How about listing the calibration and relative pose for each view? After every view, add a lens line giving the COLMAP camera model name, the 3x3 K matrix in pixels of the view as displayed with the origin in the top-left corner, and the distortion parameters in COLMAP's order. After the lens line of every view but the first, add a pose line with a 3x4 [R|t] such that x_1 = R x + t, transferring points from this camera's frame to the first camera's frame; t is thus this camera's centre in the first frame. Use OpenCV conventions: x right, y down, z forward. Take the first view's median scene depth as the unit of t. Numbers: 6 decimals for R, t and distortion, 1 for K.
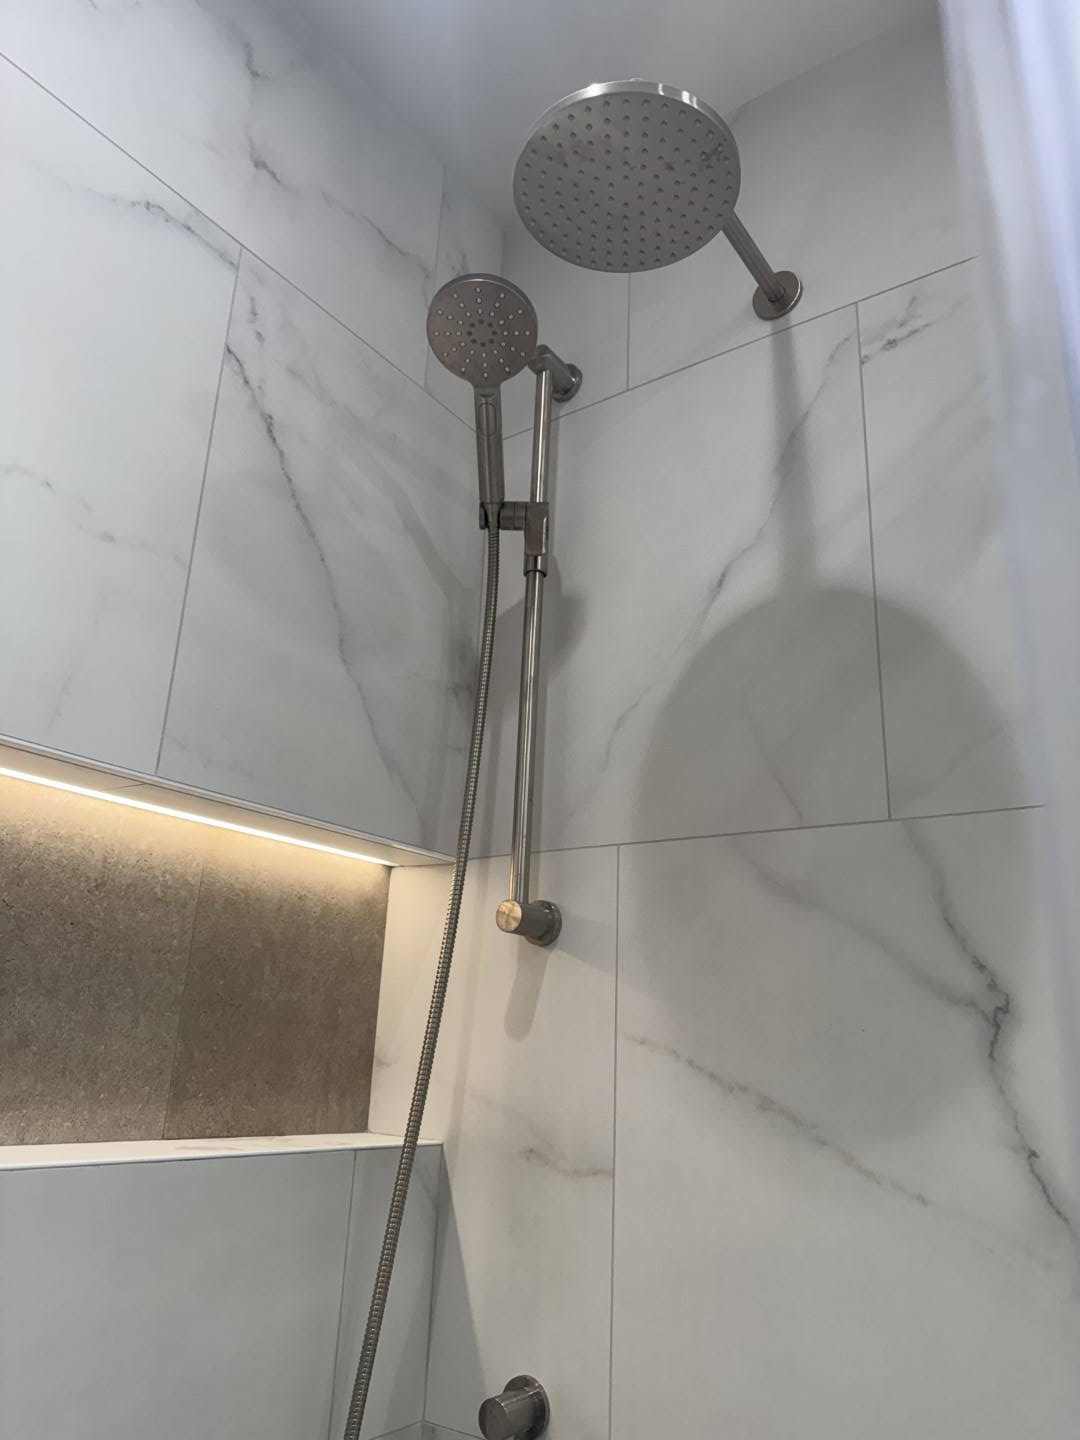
lens RADIAL K [[1034.9, 0, 567.8], [0, 1034.9, 717.3], [0, 0, 1]] dist [0.073720, -0.139872]
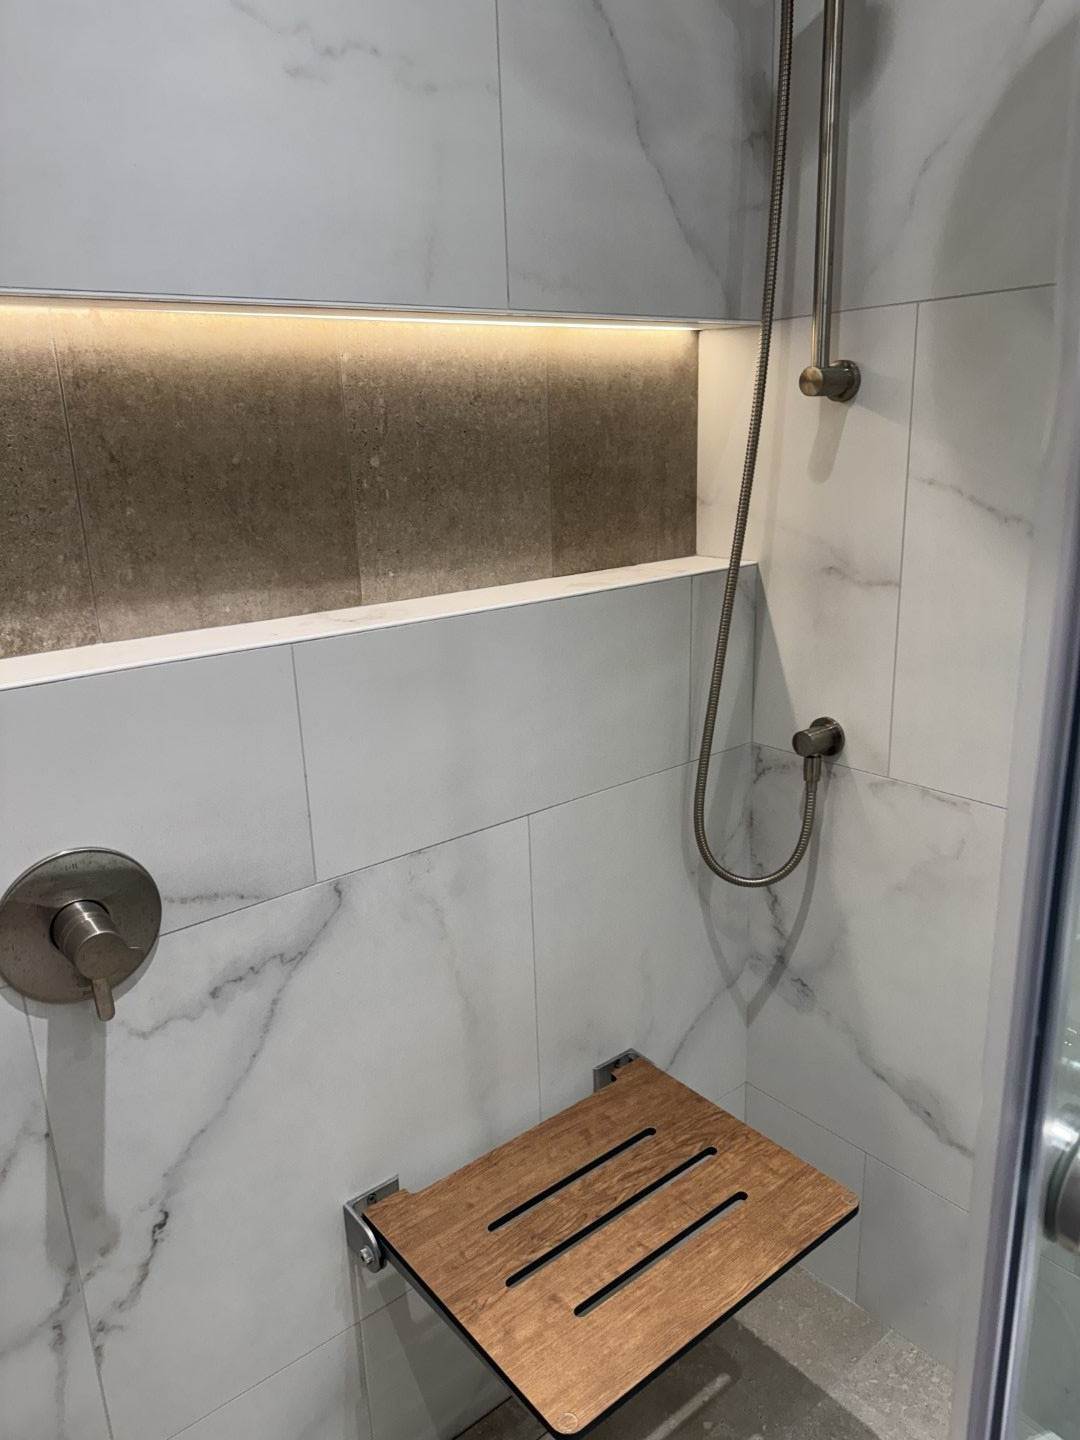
lens RADIAL K [[1031.3, 0, 537.9], [0, 1031.3, 740.9], [0, 0, 1]] dist [0.031040, -0.034212]
pose [[0.954024, 0.018543, -0.299156, 0.004153], [0.157908, 0.817246, 0.554234, -0.154962], [0.254761, -0.575991, 0.776744, -0.165894]]
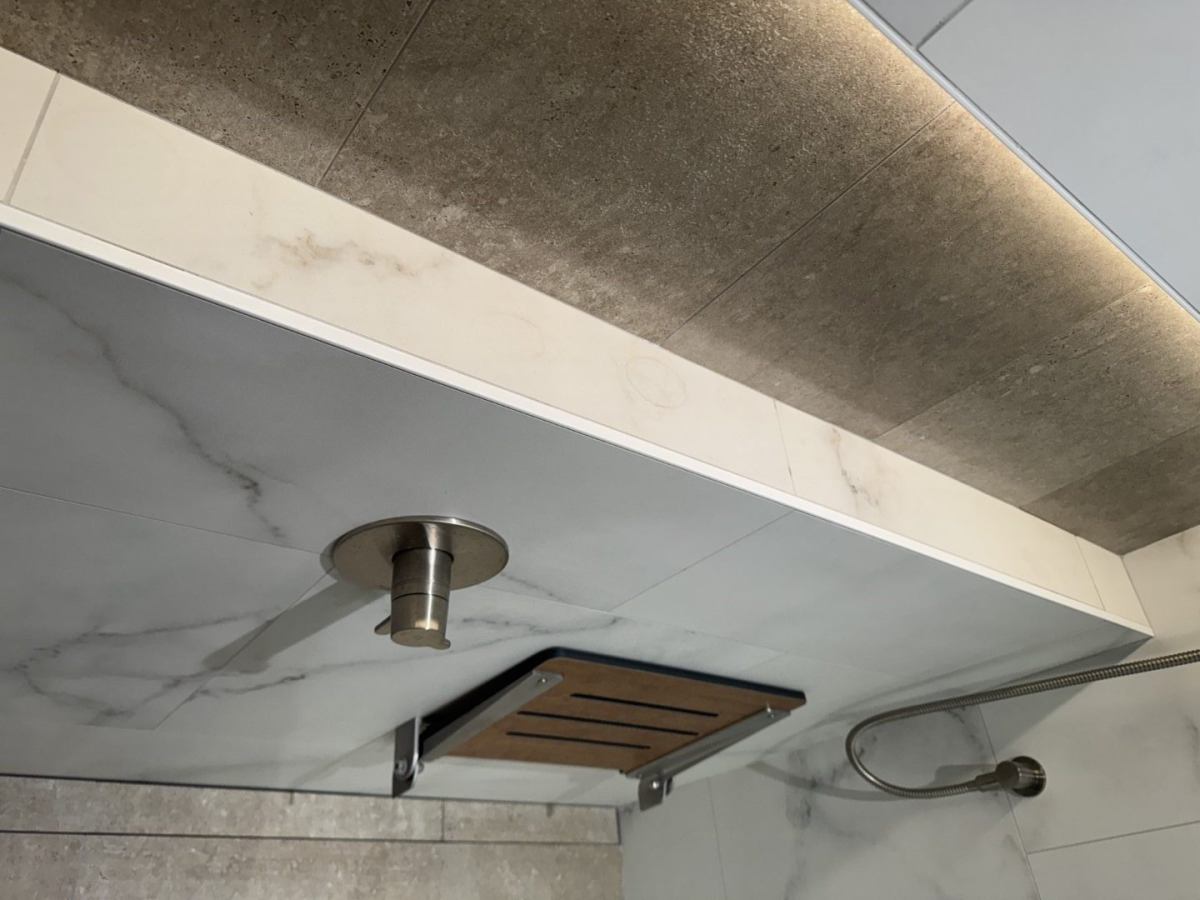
lens RADIAL K [[852.2, 0, 600.0], [0, 852.2, 450.0], [0, 0, 1]] dist [0.025324, -0.033779]
pose [[0.531086, 0.834149, -0.148807, -0.485300], [-0.375953, 0.389367, 0.840864, -0.259723], [0.759346, -0.390626, 0.520389, 0.094751]]
